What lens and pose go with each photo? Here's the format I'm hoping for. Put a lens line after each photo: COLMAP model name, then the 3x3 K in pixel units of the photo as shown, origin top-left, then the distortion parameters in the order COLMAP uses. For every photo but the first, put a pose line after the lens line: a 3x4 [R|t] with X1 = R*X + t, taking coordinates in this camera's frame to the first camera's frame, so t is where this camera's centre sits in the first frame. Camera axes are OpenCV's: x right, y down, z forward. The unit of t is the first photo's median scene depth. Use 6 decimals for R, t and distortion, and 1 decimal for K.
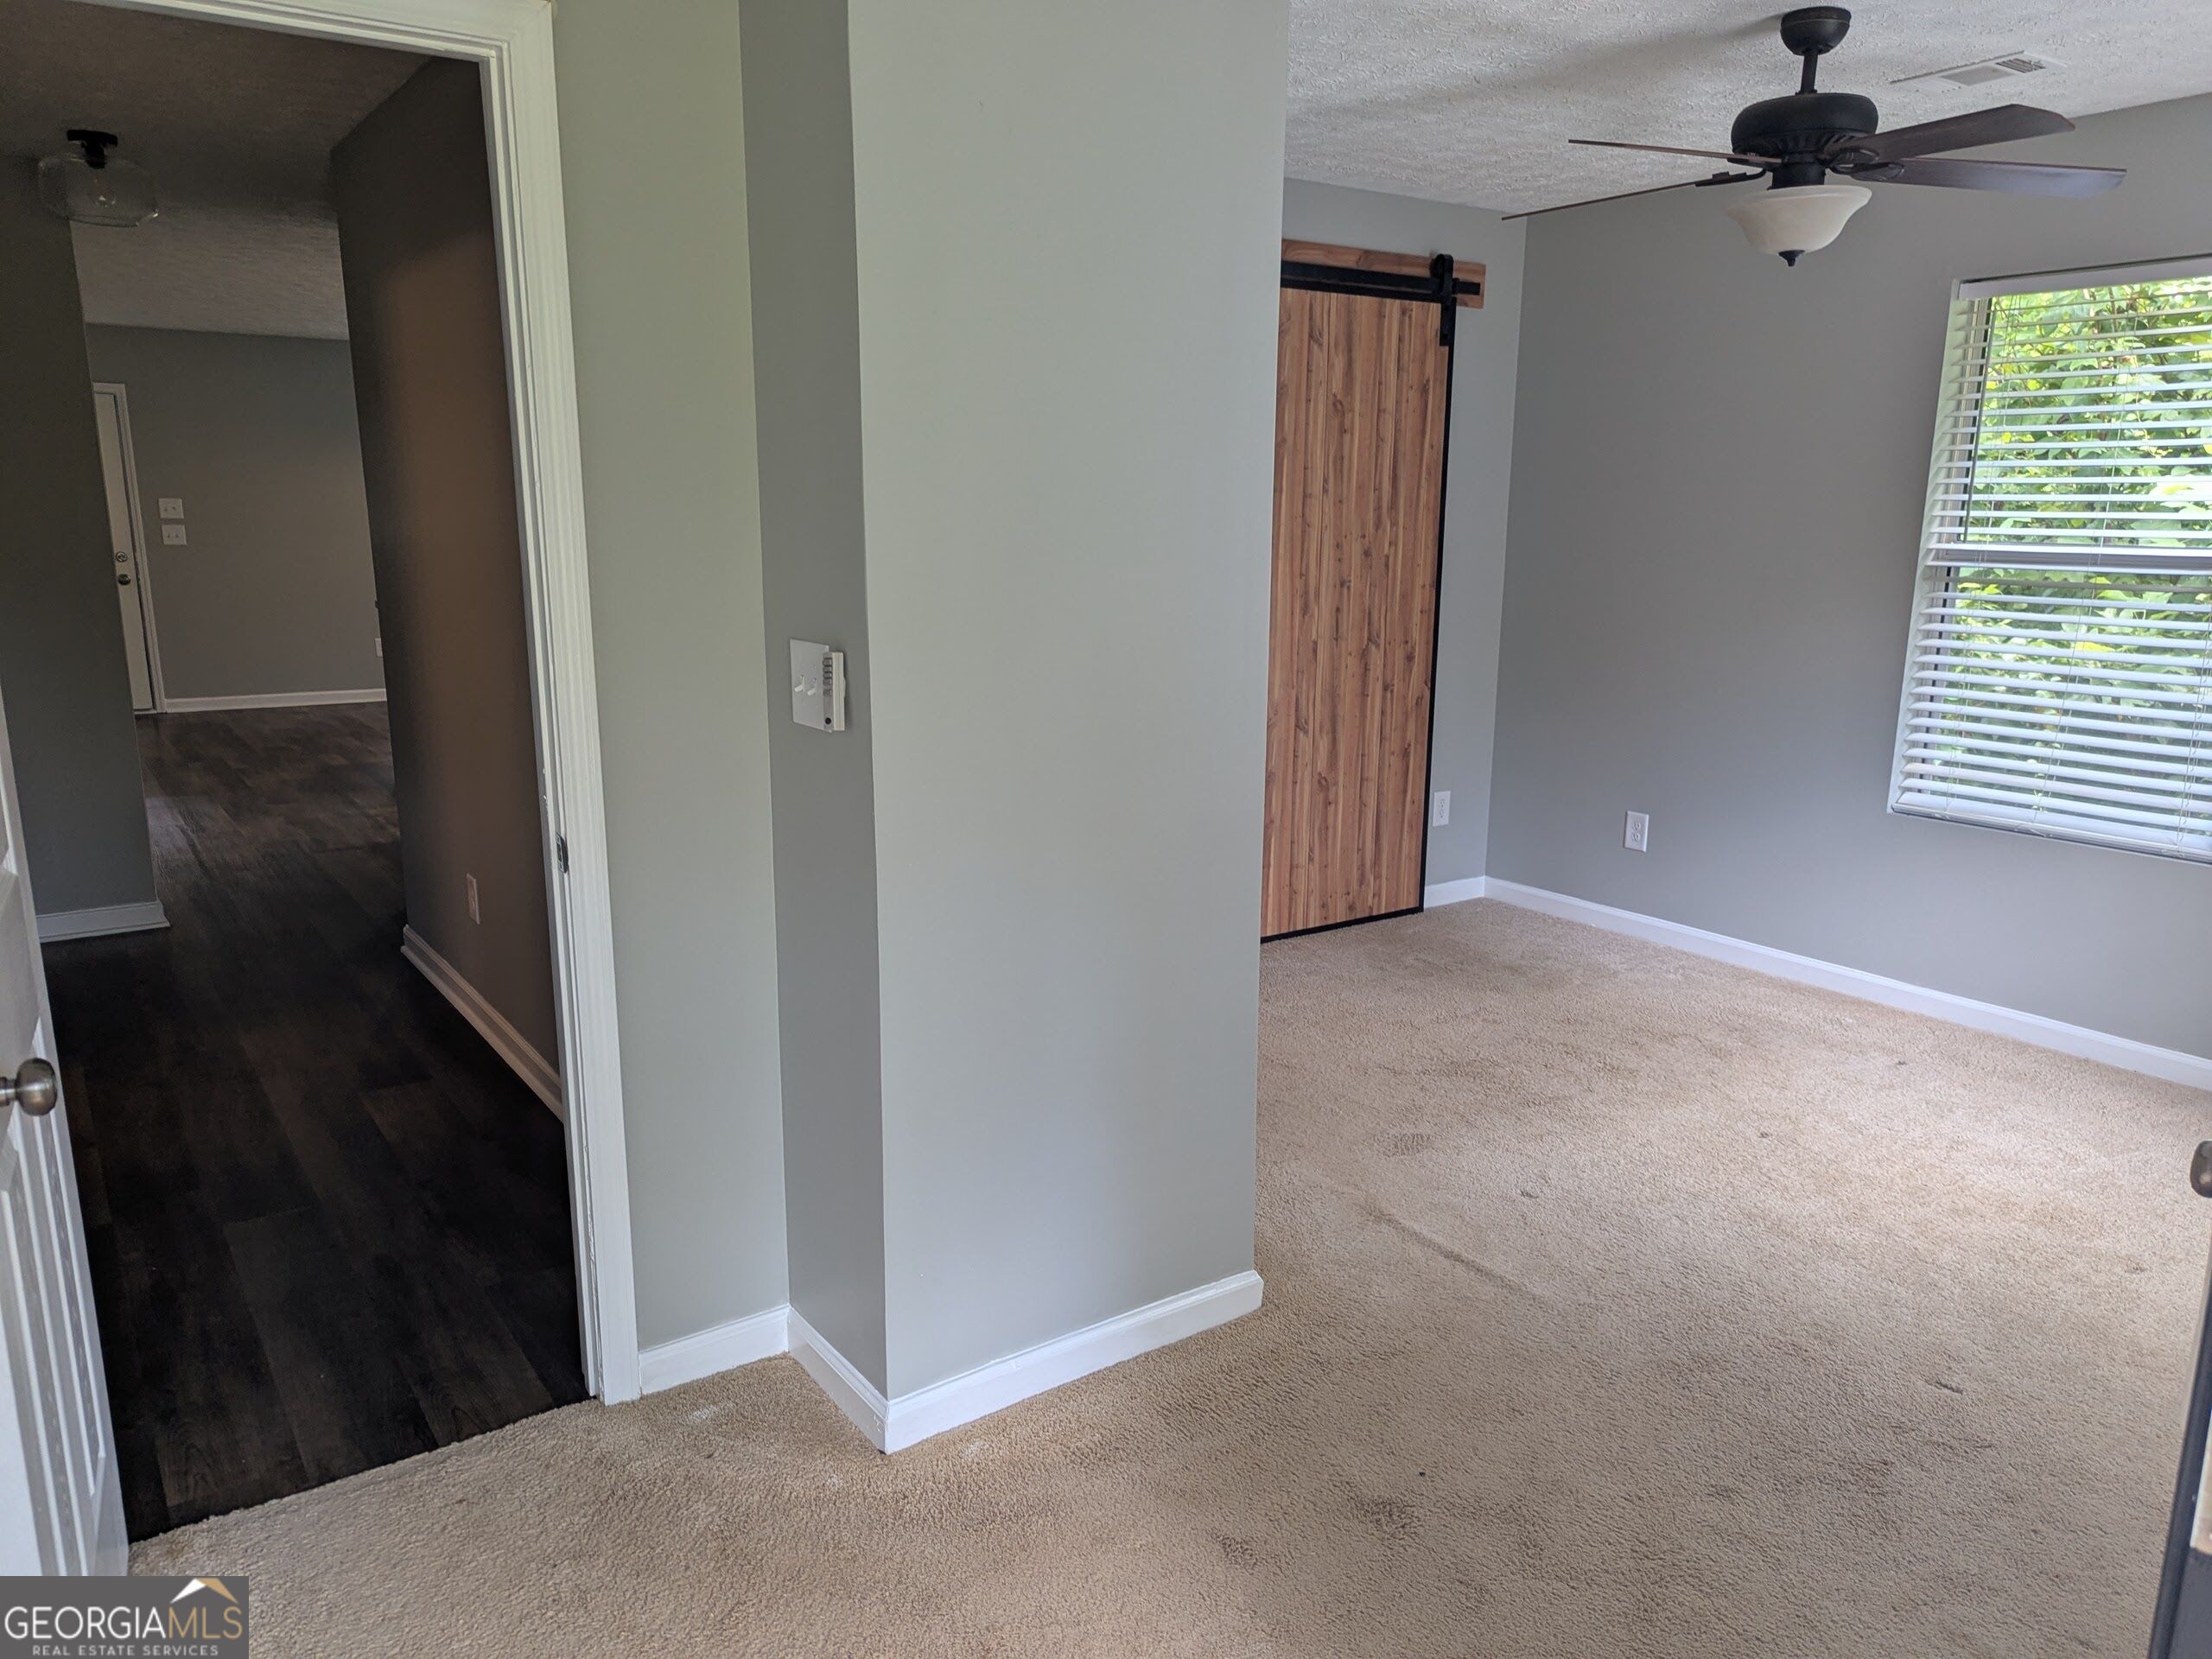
lens RADIAL K [[1599.9, 0, 1106.7], [0, 1599.9, 845.7], [0, 0, 1]] dist [0.058002, -0.042136]
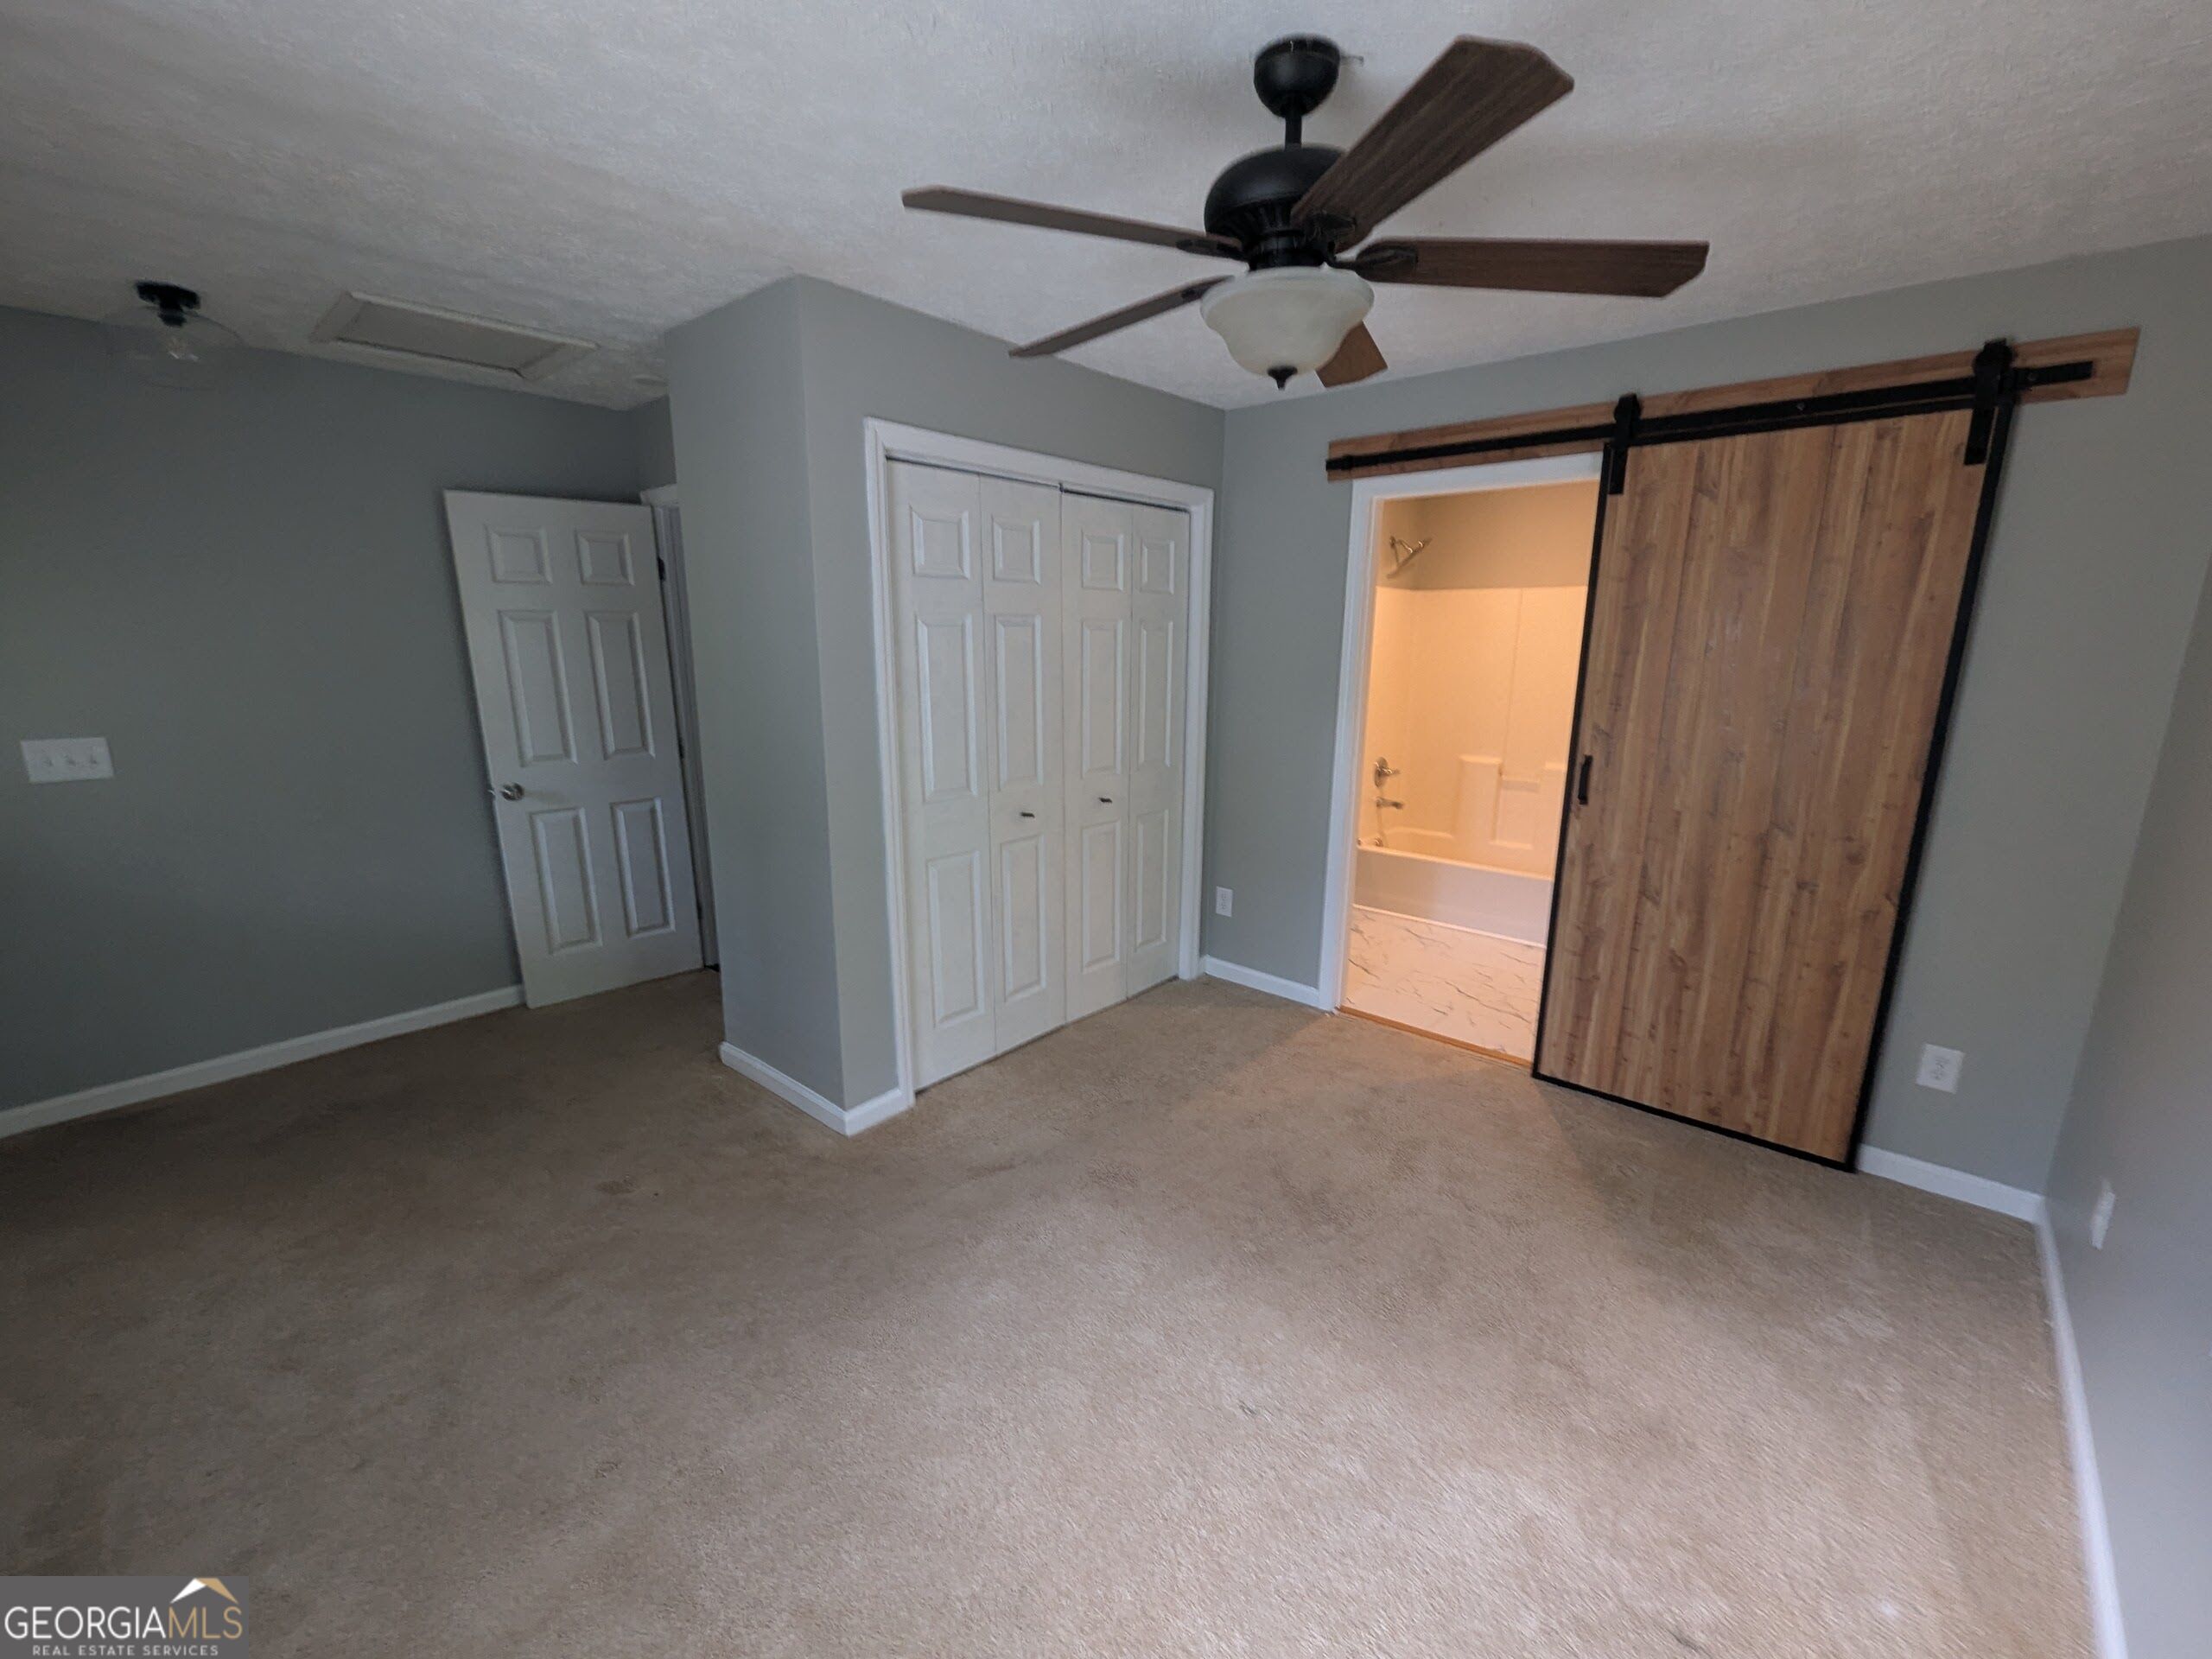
lens RADIAL K [[918.5, 0, 1111.9], [0, 918.5, 839.6], [0, 0, 1]] dist [0.002731, -0.000978]
pose [[0.230640, 0.201233, -0.952003, 0.554472], [-0.212767, 0.965135, 0.152462, -0.119984], [0.949492, 0.167391, 0.265415, 0.527859]]
